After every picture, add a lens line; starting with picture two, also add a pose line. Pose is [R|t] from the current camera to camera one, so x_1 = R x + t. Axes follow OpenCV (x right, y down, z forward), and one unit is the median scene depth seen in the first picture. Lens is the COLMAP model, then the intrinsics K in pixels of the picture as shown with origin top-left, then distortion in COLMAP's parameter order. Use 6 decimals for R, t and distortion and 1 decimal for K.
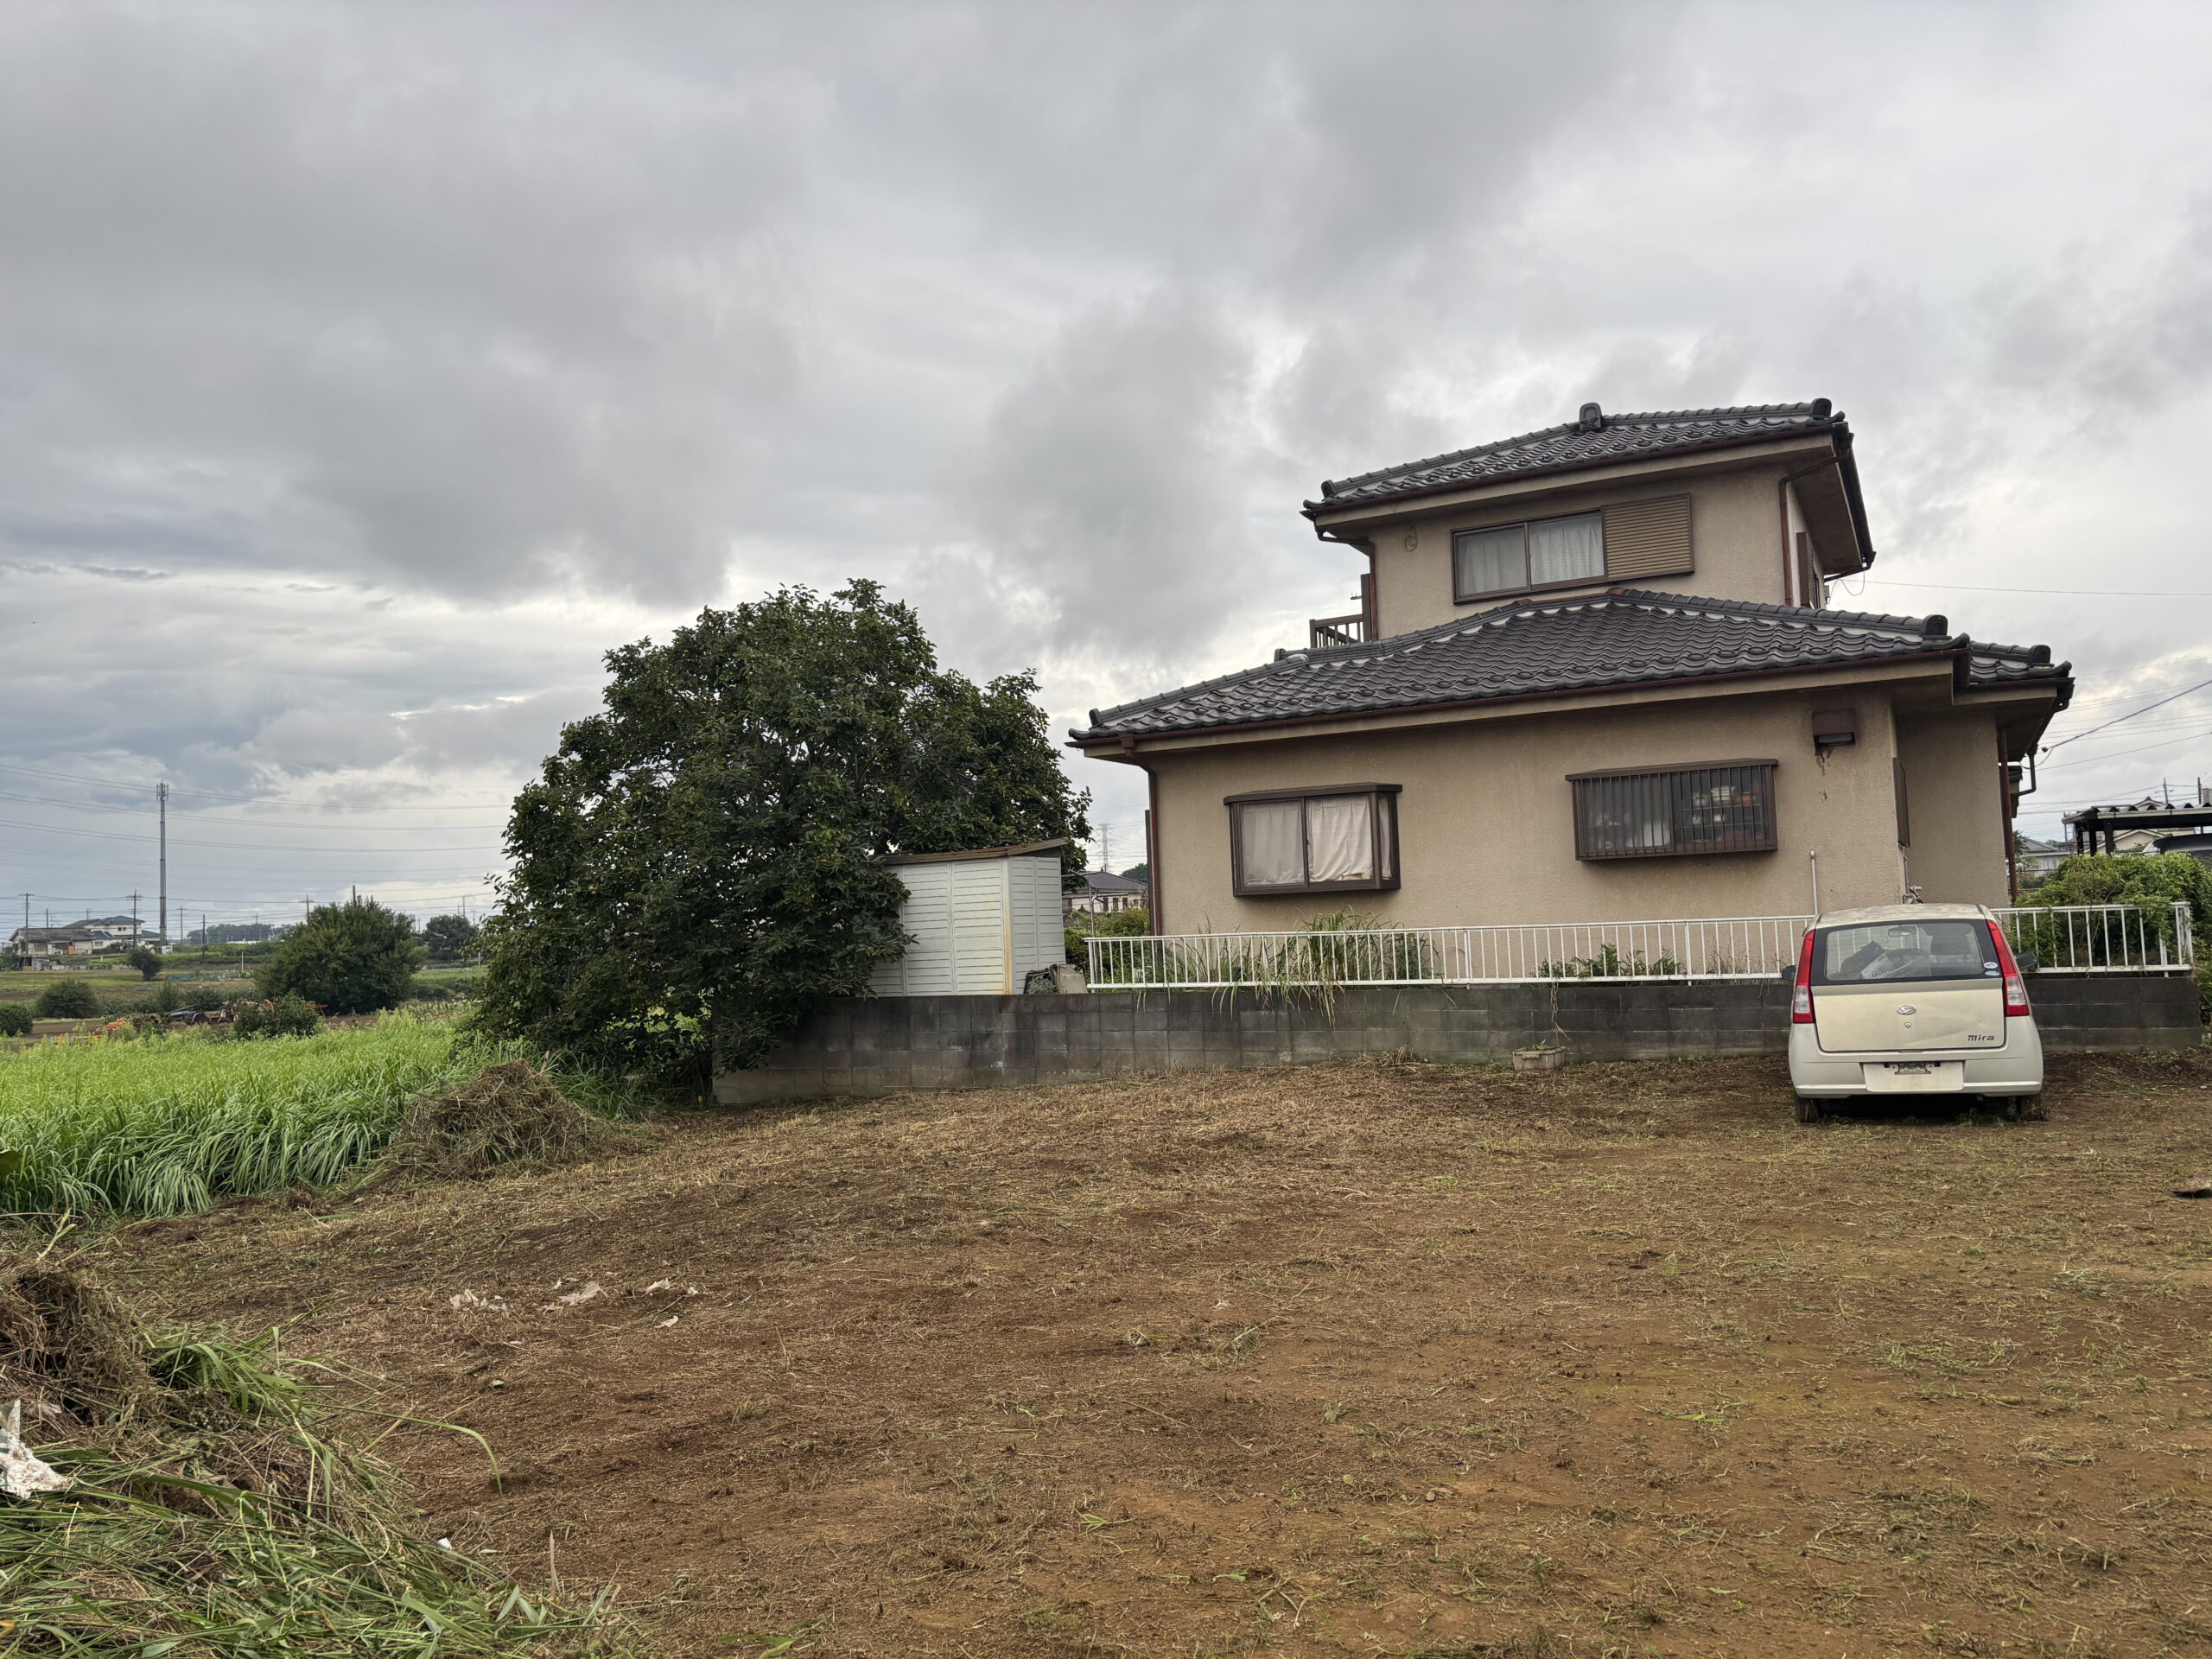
lens RADIAL K [[1663.4, 0, 1115.6], [0, 1663.4, 851.5], [0, 0, 1]] dist [0.056476, -0.060486]
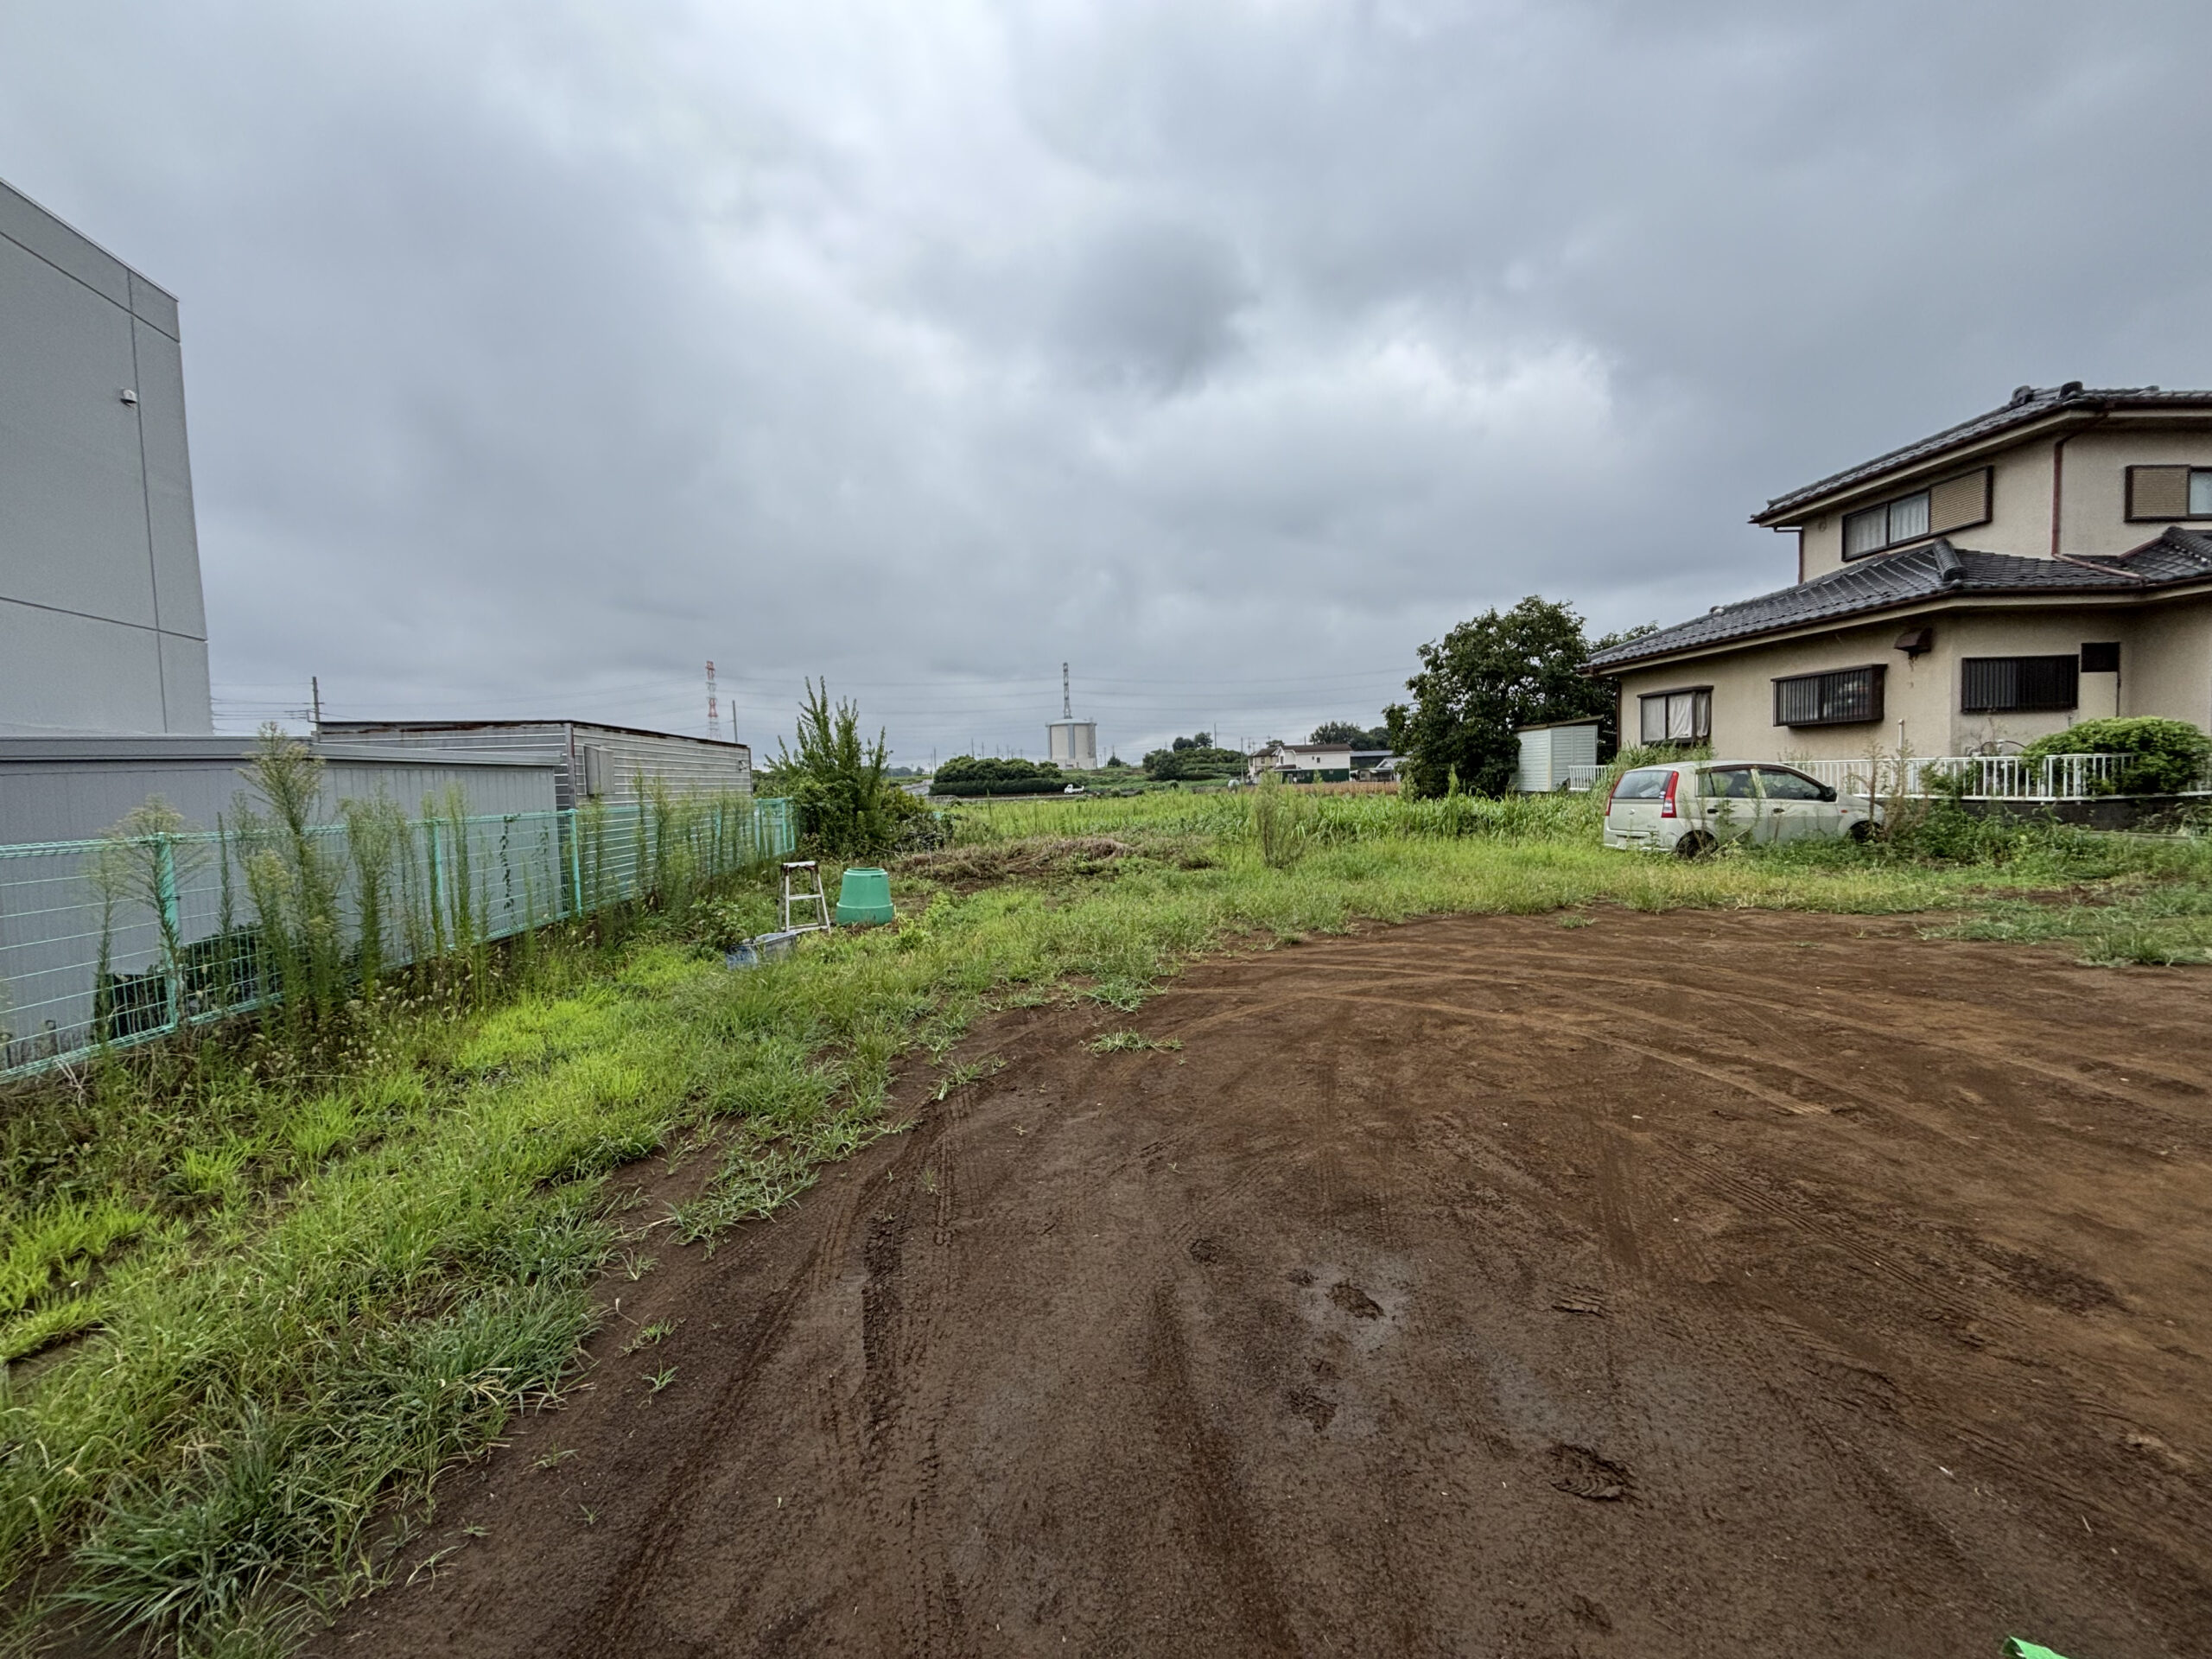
lens RADIAL K [[887.2, 0, 1107.4], [0, 887.2, 823.9], [0, 0, 1]] dist [0.007979, -0.002858]
pose [[0.504945, 0.066343, -0.860598, 0.628890], [0.054861, 0.992559, 0.108705, -0.029196], [0.861406, -0.102104, 0.497548, -0.082365]]
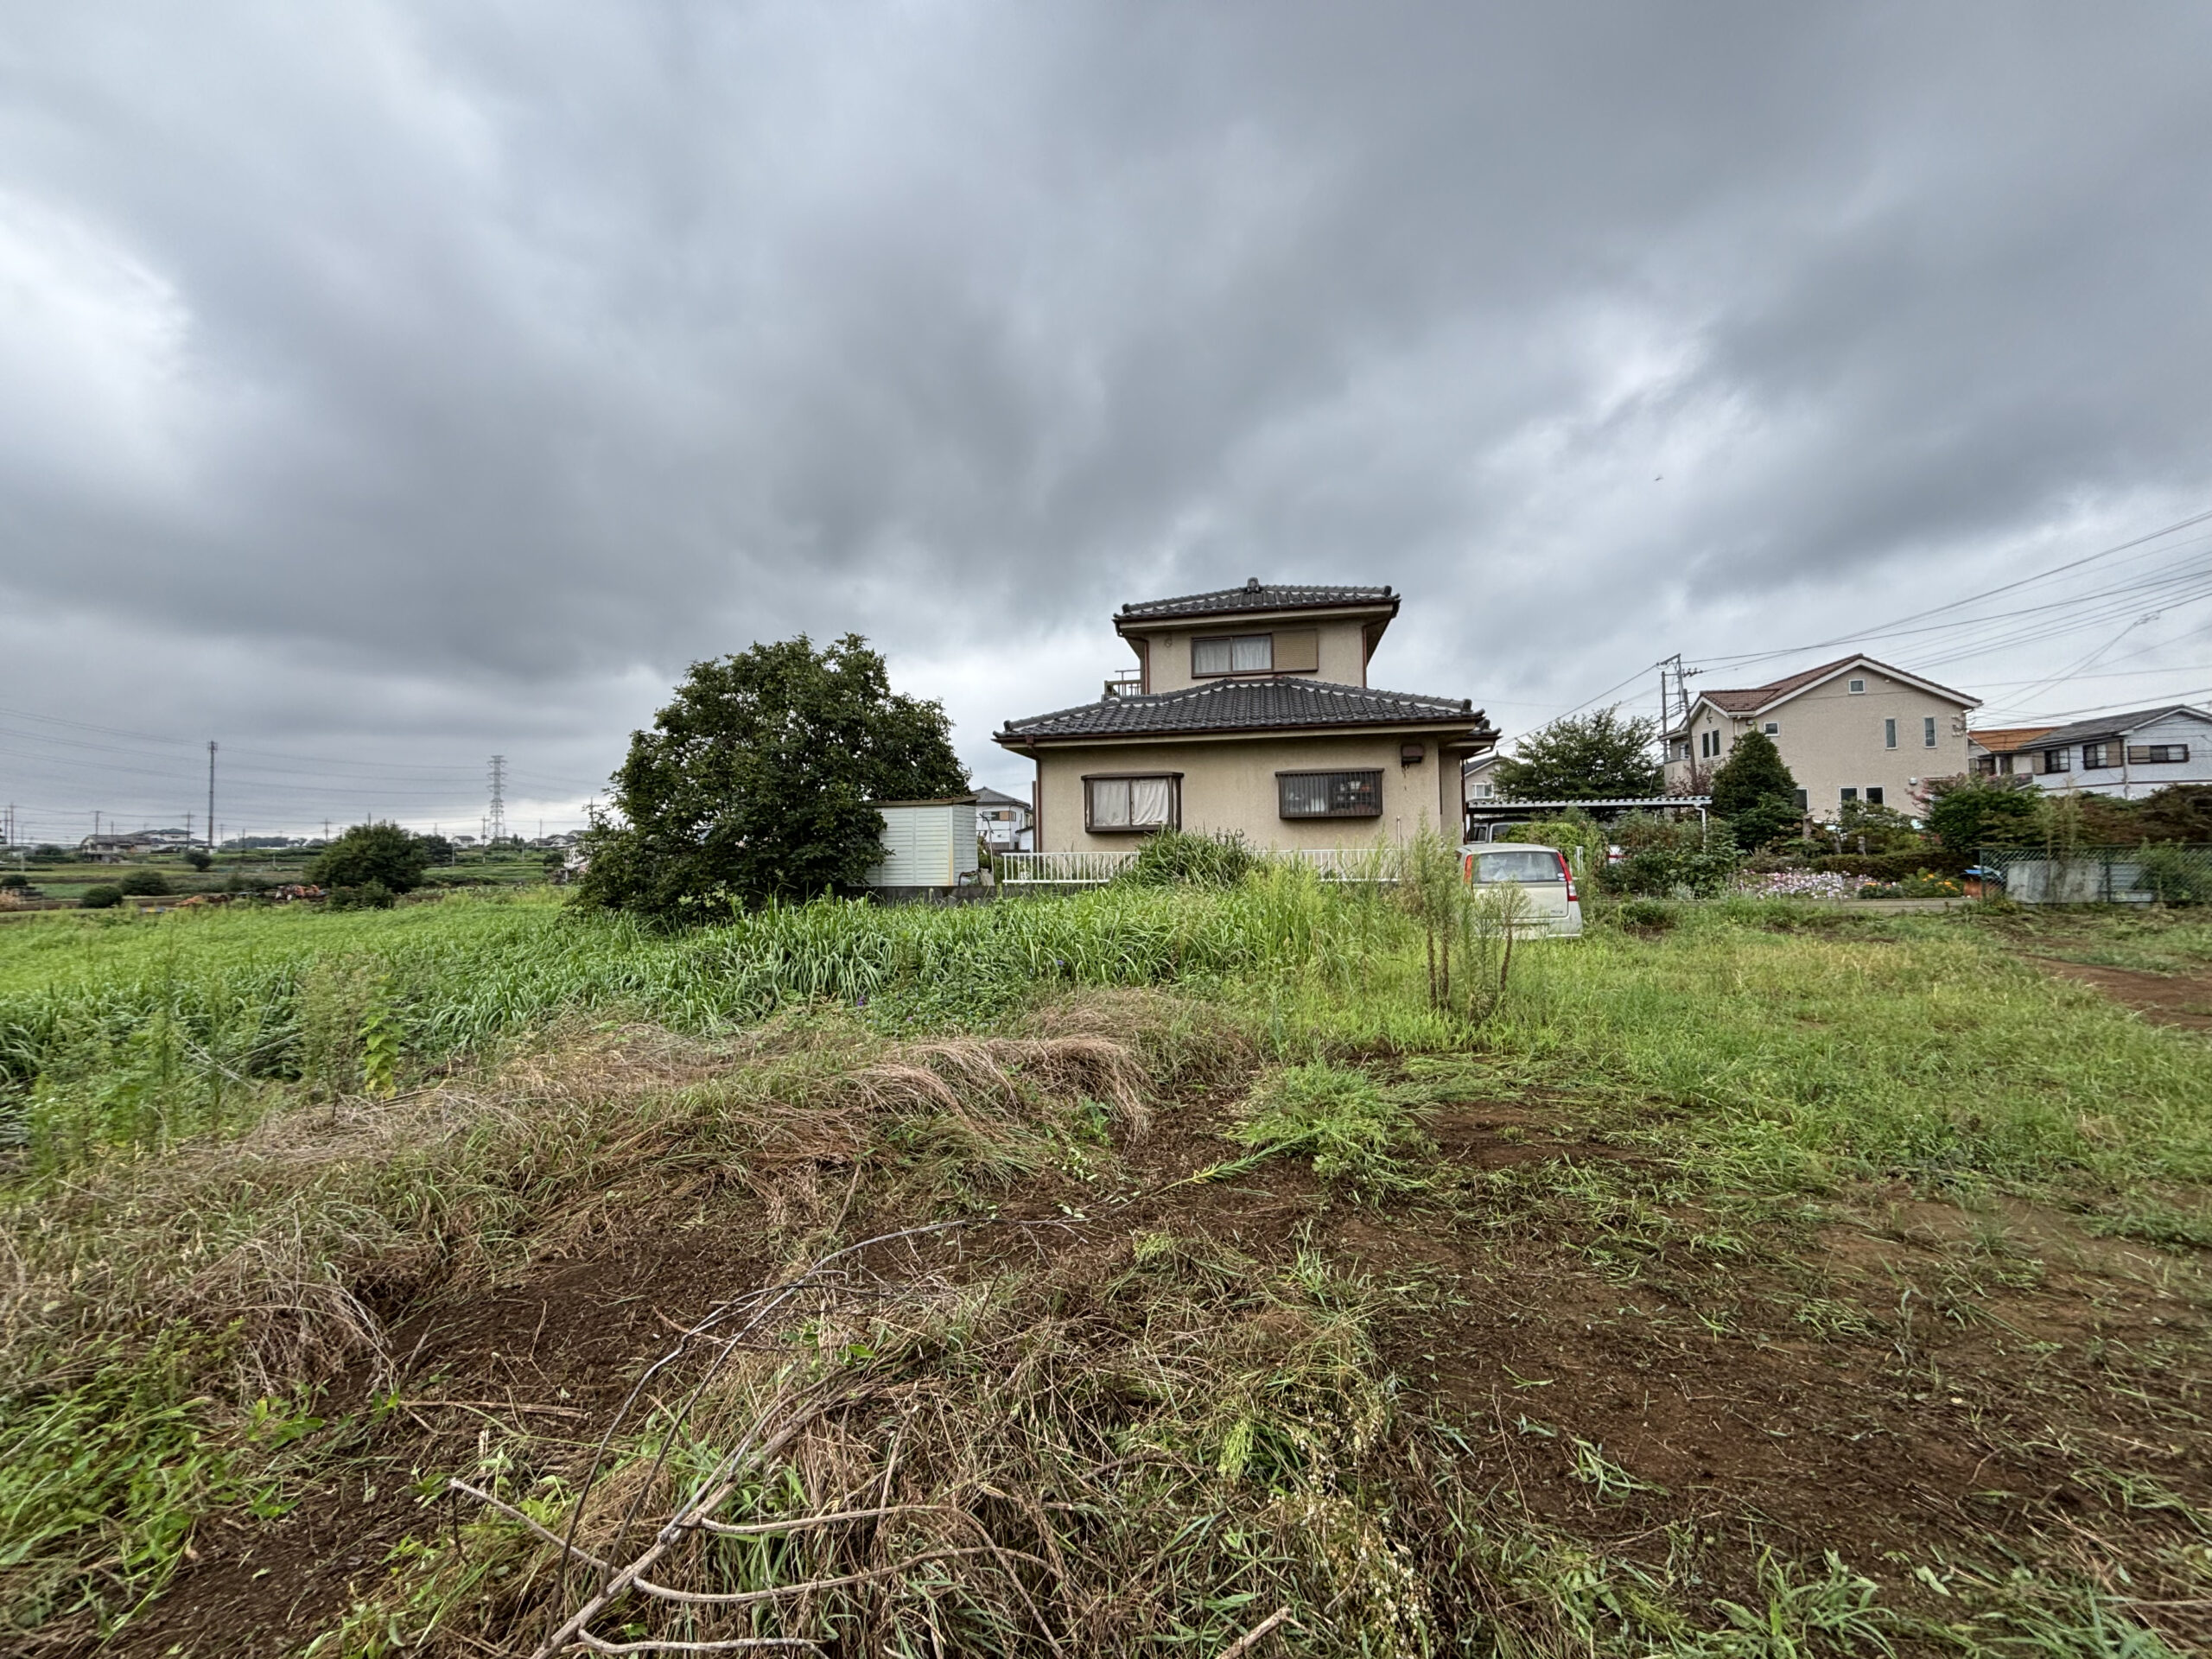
lens RADIAL K [[887.2, 0, 1114.9], [0, 887.2, 834.3], [0, 0, 1]] dist [0.007979, -0.002858]
pose [[0.960081, 0.030679, 0.278033, -0.150957], [-0.036310, 0.999226, 0.015125, 0.013013], [-0.277354, -0.024617, 0.960452, 0.082788]]
